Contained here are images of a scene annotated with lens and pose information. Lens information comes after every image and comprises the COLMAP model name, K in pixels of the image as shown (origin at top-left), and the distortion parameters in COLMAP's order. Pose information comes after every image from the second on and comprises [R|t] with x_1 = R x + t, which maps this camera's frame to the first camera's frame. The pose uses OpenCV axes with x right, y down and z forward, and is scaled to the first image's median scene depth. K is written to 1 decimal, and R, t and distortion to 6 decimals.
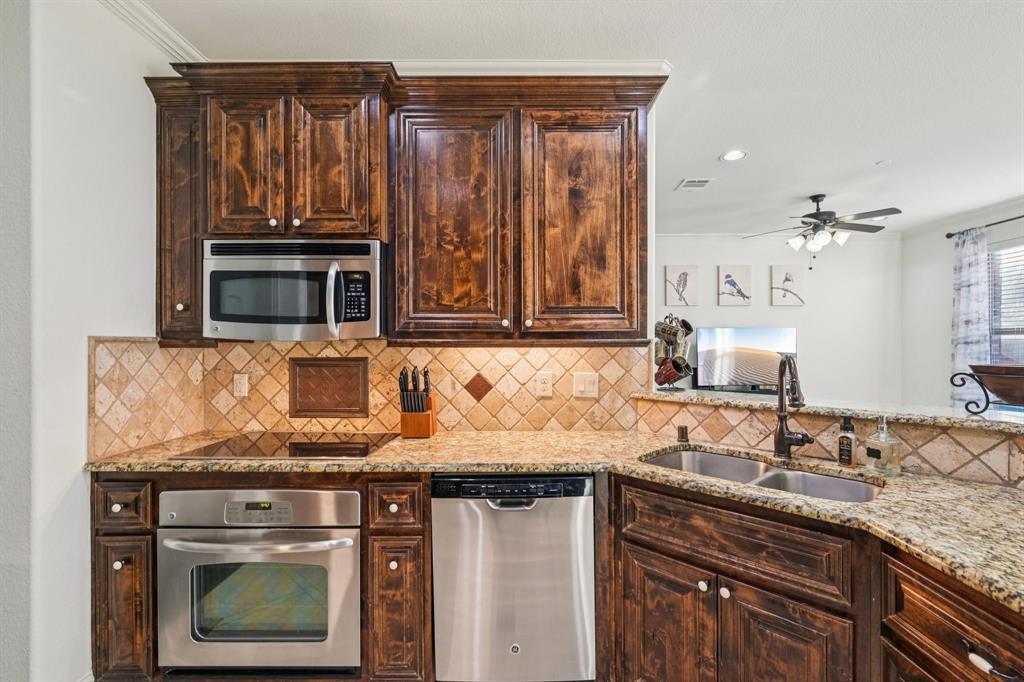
lens RADIAL K [[476.6, 0, 531.2], [0, 476.6, 344.3], [0, 0, 1]] dist [0.001875, 0.000323]
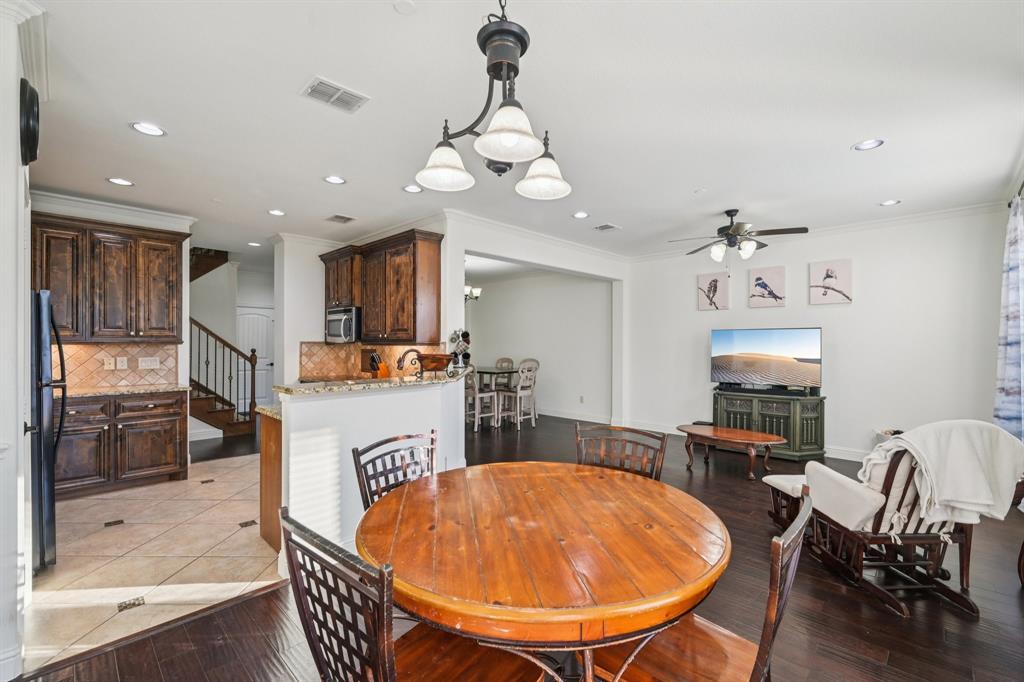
lens RADIAL K [[448.6, 0, 512.1], [0, 448.6, 342.7], [0, 0, 1]] dist [0.001317, -0.000352]
pose [[0.714716, 0.000439, -0.699415, 2.095950], [-0.001789, 0.999998, -0.001201, -0.006721], [0.699413, 0.002109, 0.714715, -0.217106]]
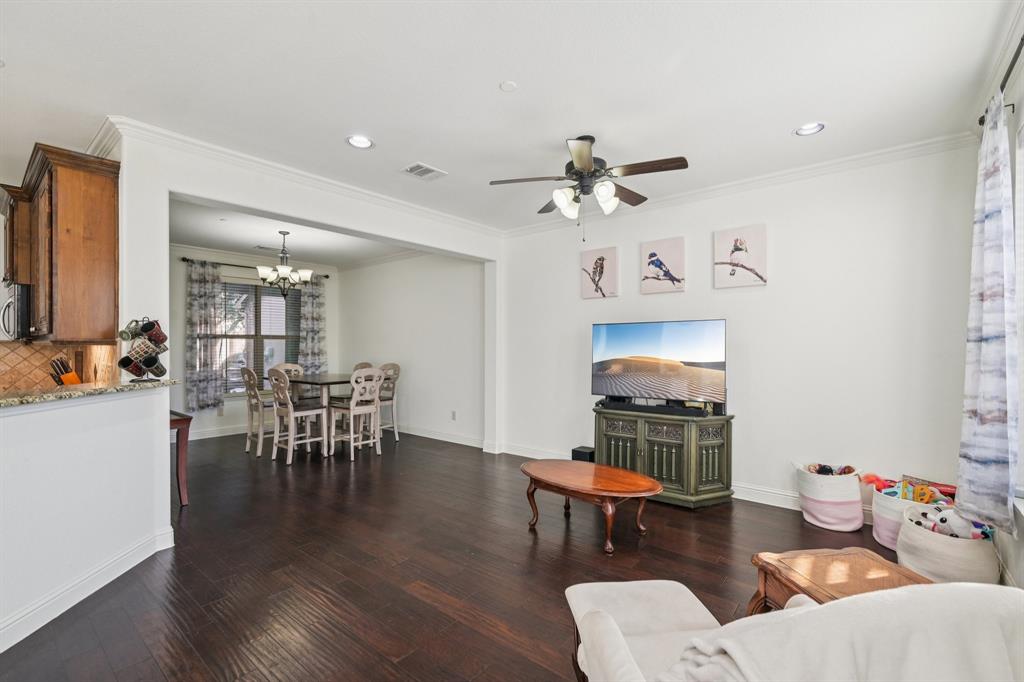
lens RADIAL K [[455.7, 0, 514.4], [0, 455.7, 345.4], [0, 0, 1]] dist [0.000754, 0.000494]
pose [[0.769316, -0.000579, -0.638868, 2.088938], [0.000071, 1.000000, -0.000820, 0.008476], [0.638868, 0.000585, 0.769316, 0.864297]]
